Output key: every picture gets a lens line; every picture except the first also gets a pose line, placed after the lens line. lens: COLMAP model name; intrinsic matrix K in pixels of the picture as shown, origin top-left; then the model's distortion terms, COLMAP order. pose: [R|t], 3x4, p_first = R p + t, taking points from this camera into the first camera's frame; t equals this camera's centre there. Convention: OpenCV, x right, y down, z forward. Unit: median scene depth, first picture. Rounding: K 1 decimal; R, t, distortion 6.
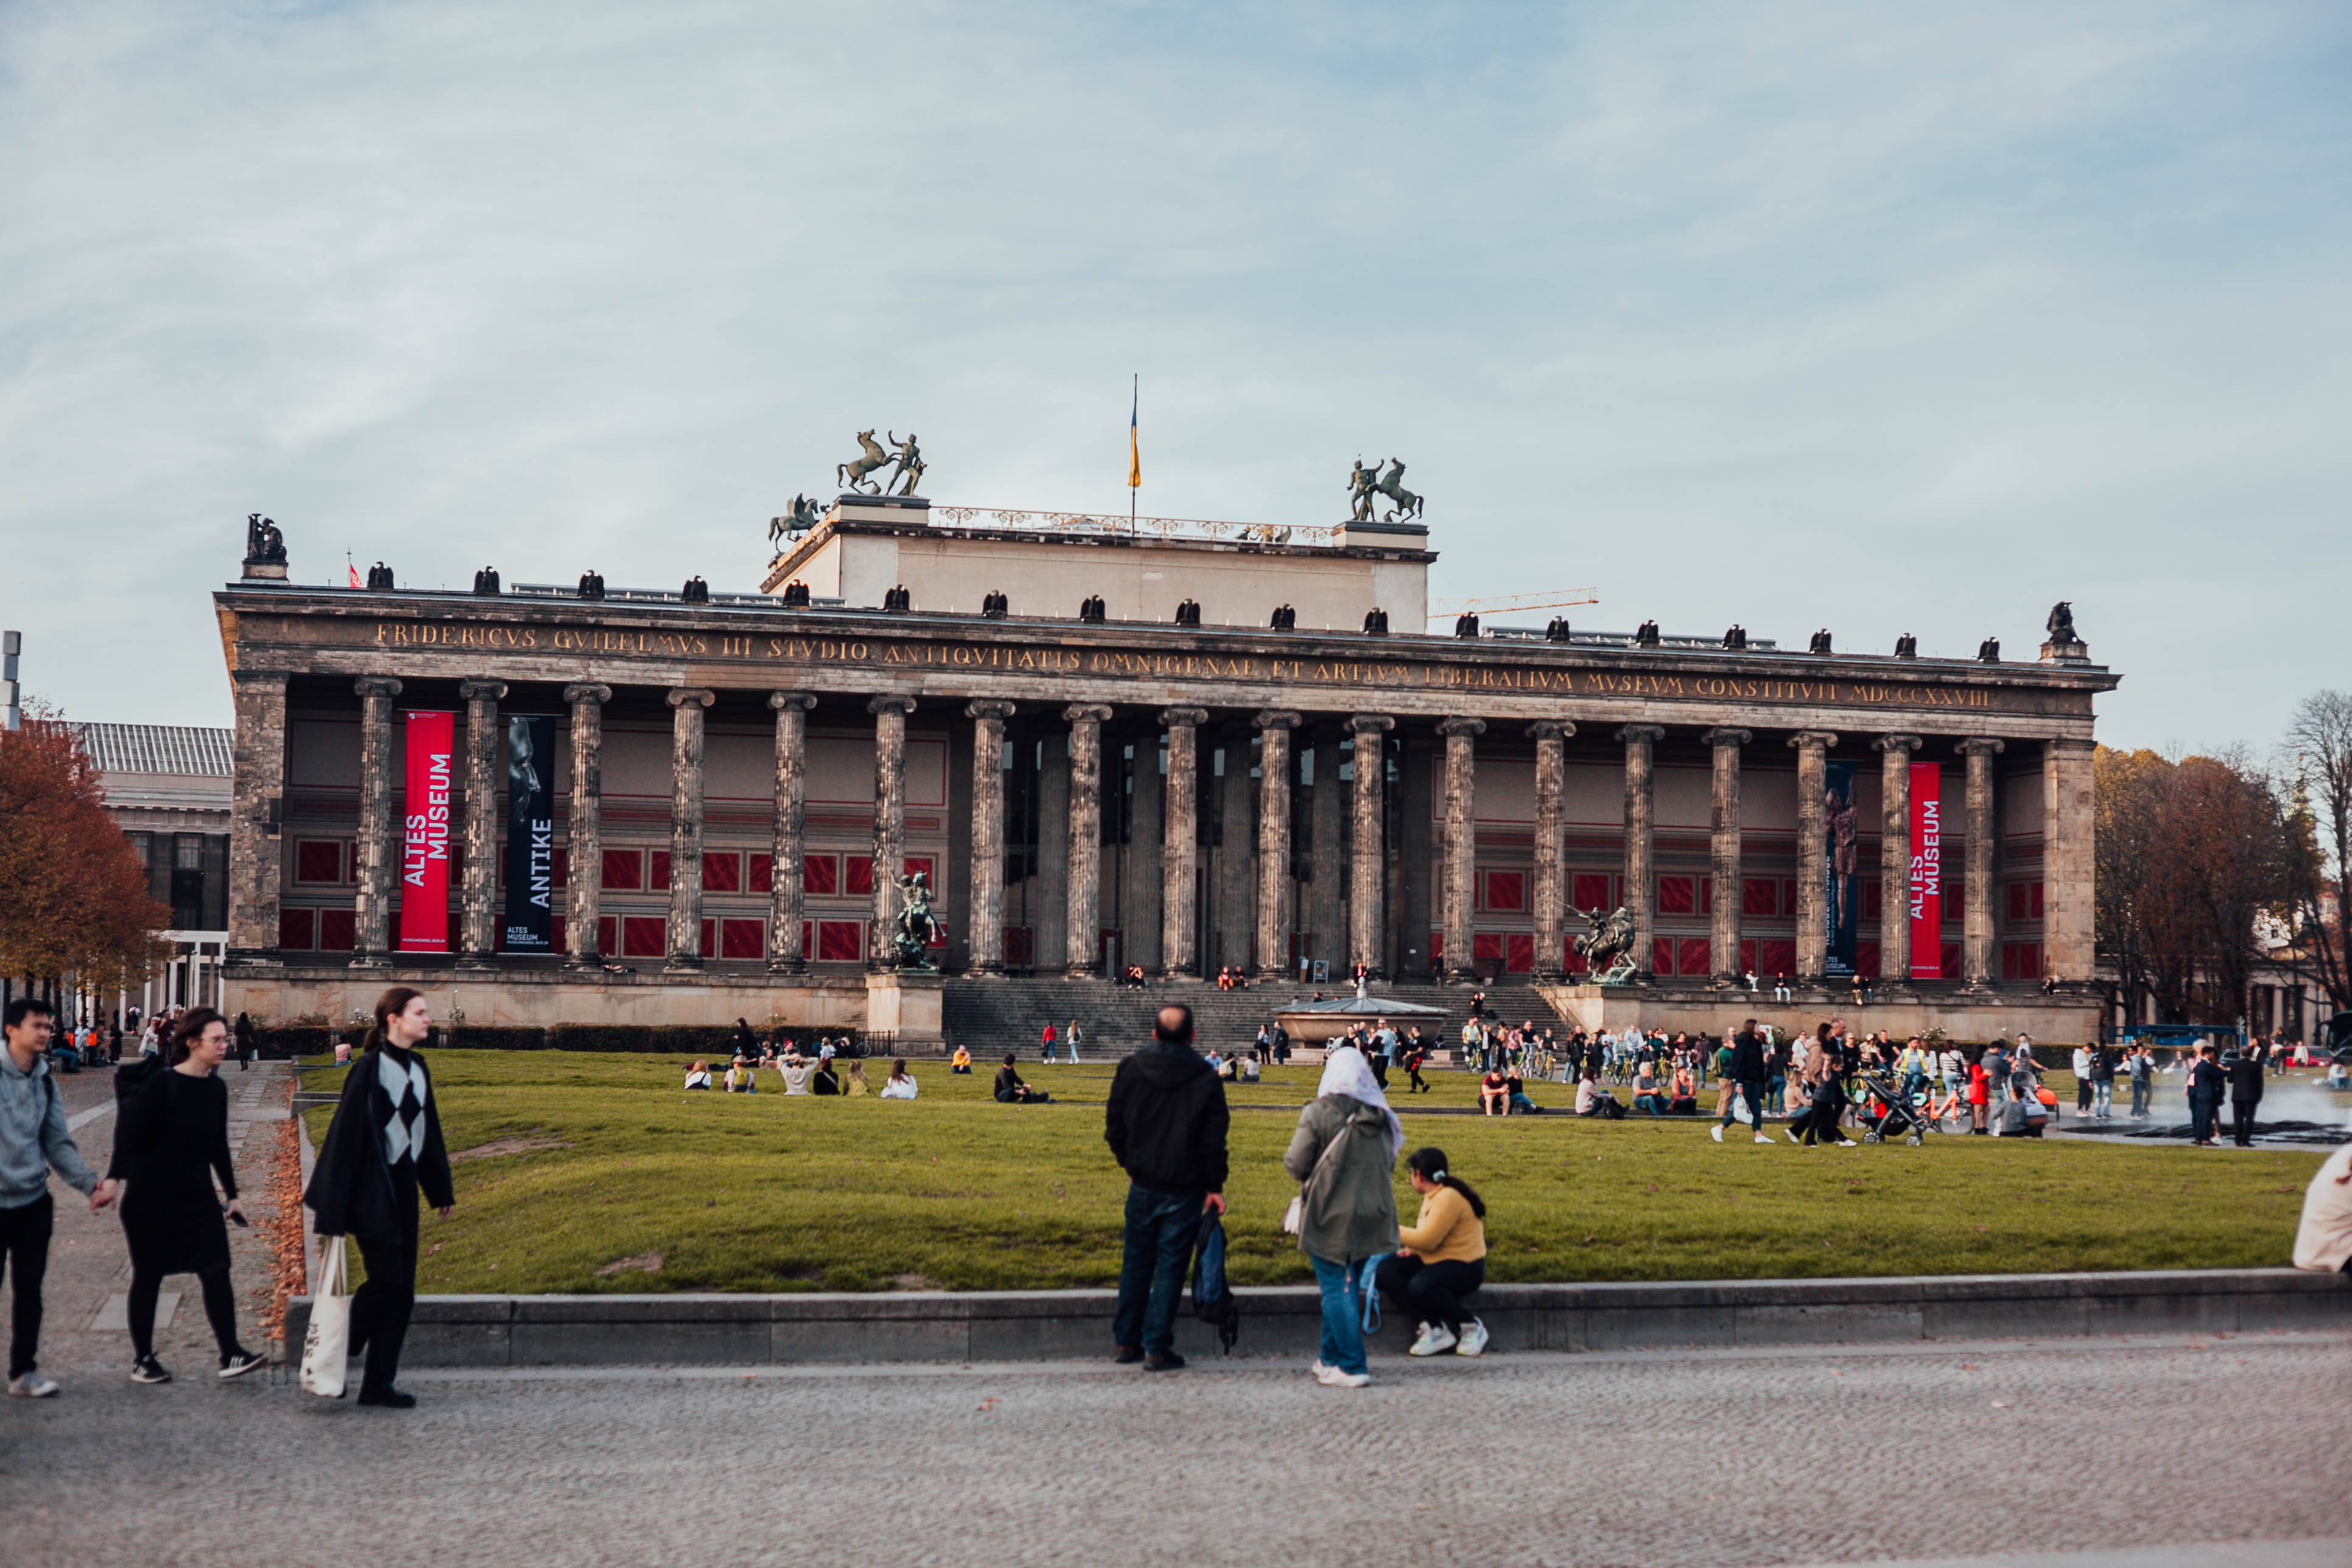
lens RADIAL K [[3424.6, 0, 1176.0], [0, 3424.6, 784.0], [0, 0, 1]] dist [-0.079621, -0.103124]
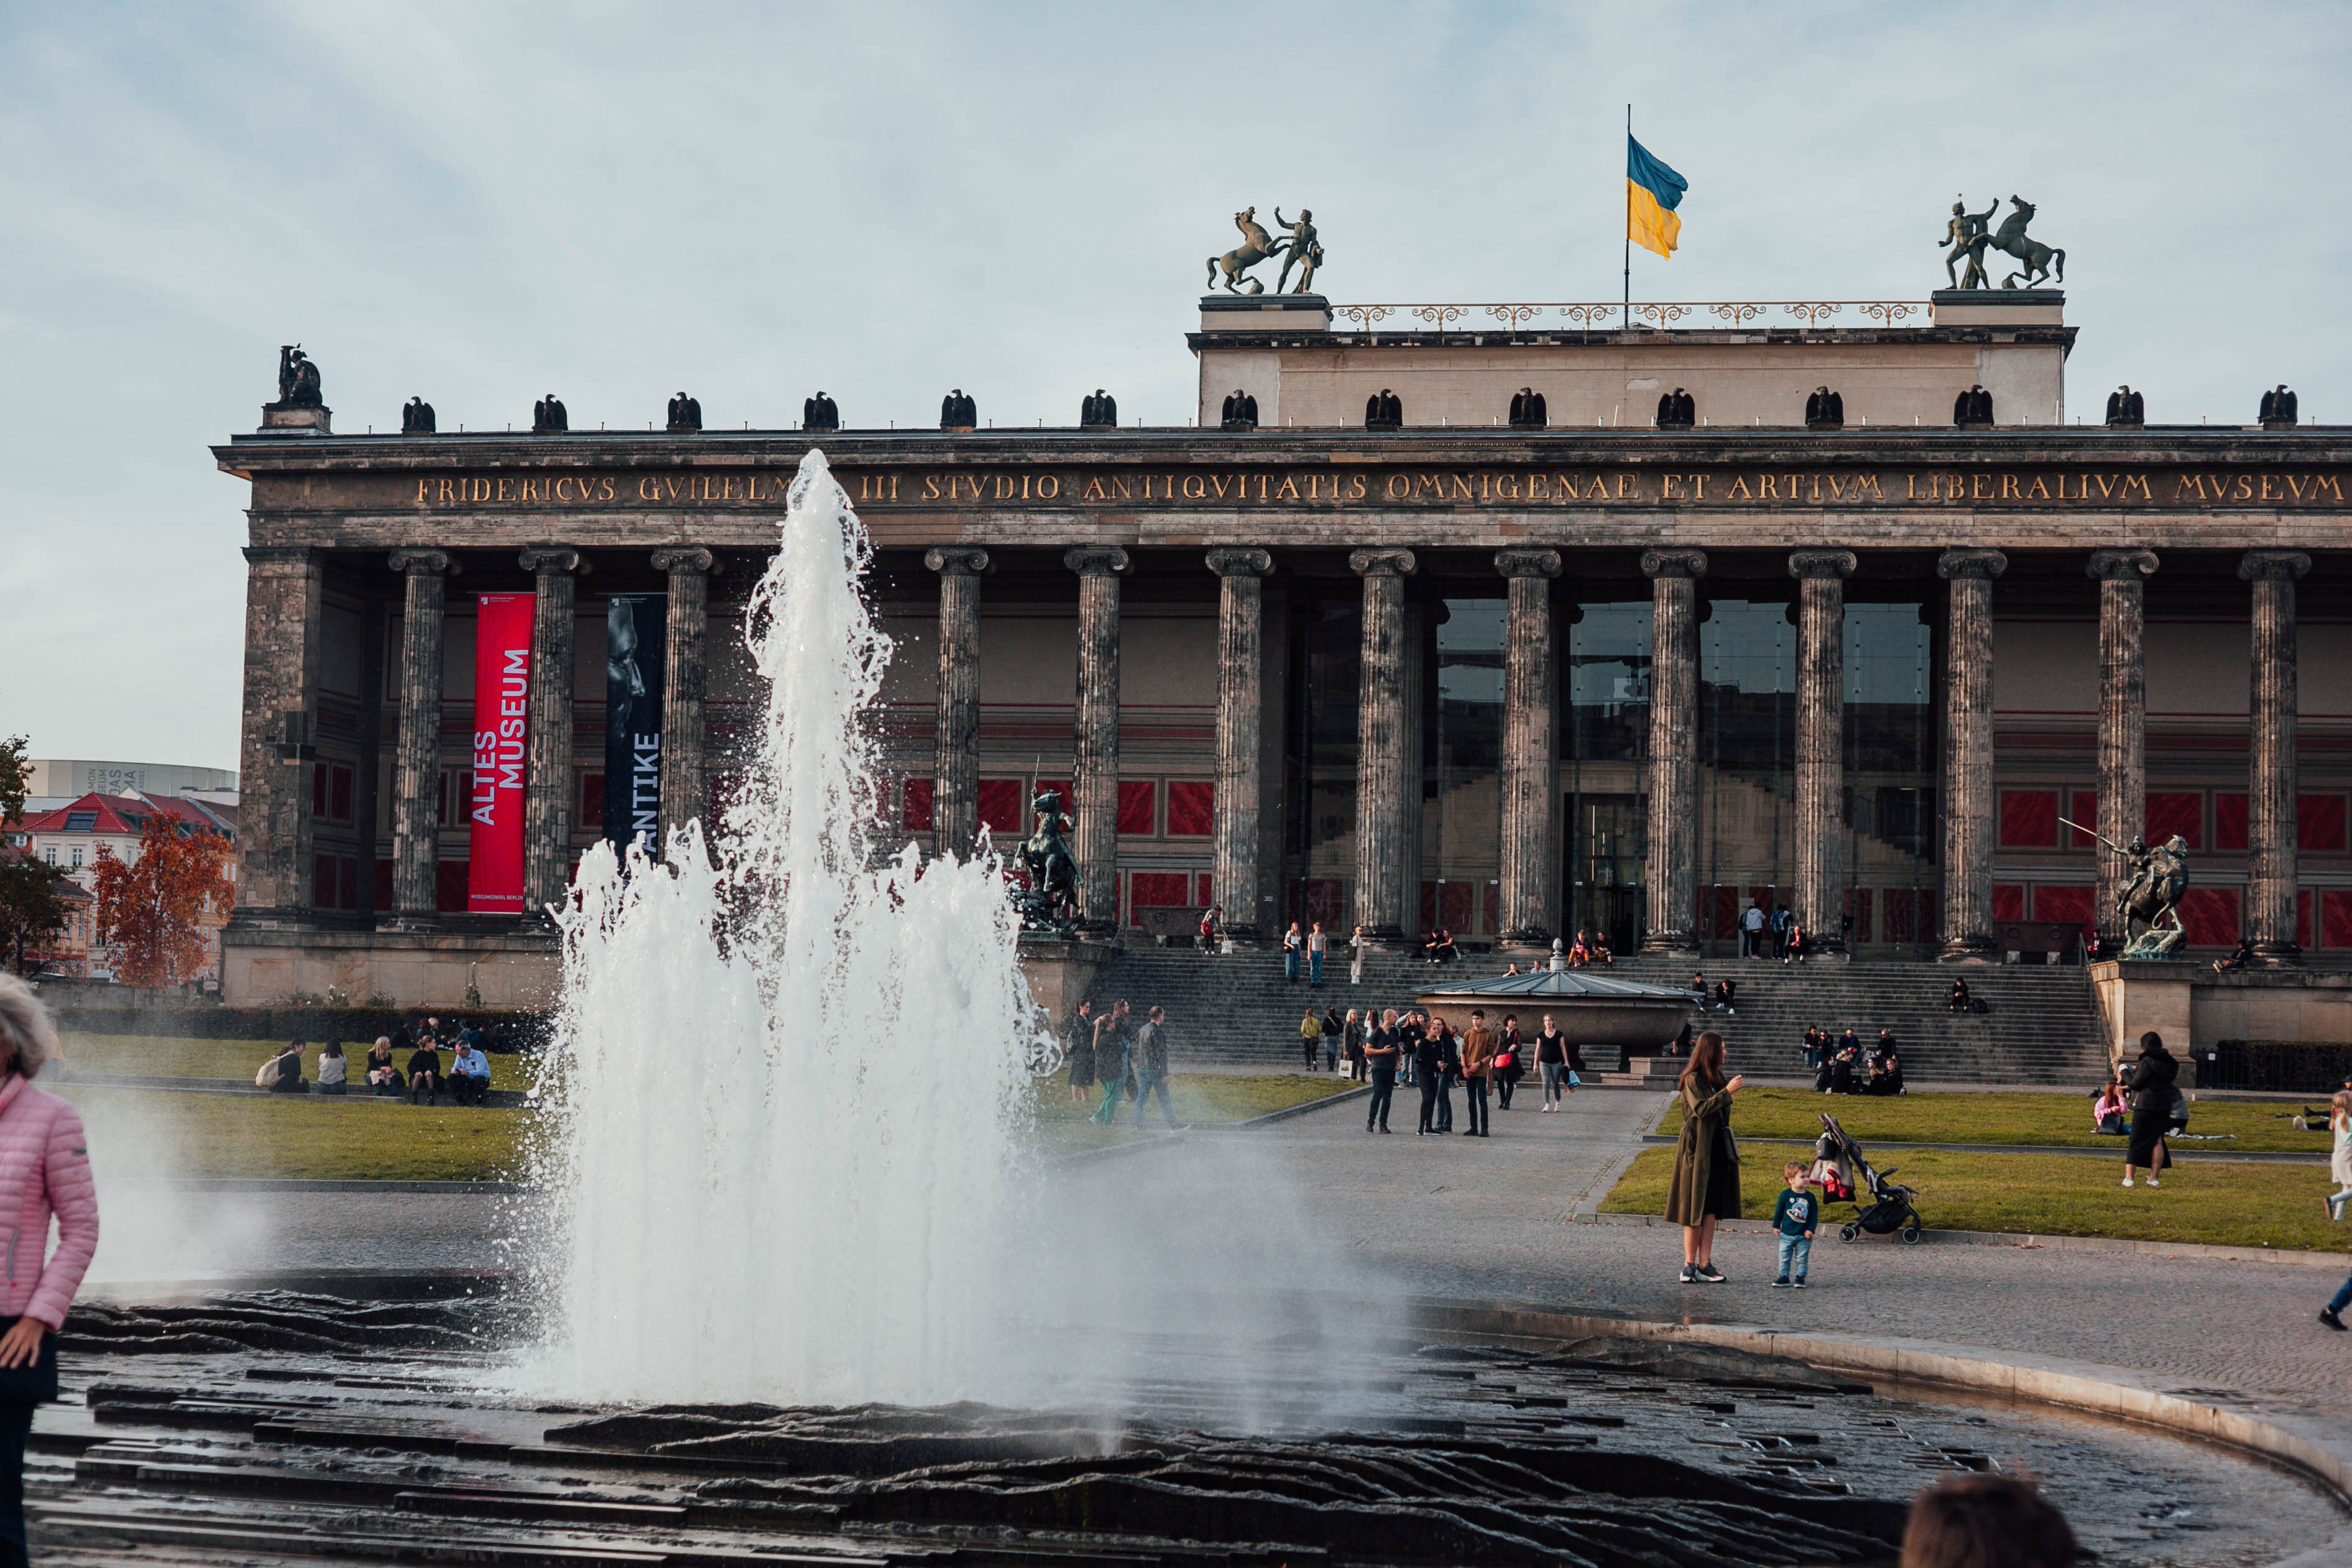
lens RADIAL K [[3424.6, 0, 1176.0], [0, 3424.6, 784.0], [0, 0, 1]] dist [-0.079621, -0.103124]
pose [[0.910627, -0.018873, -0.412799, 0.219187], [0.018256, 0.999819, -0.005439, 0.026621], [0.412827, -0.002583, 0.910806, 0.359940]]
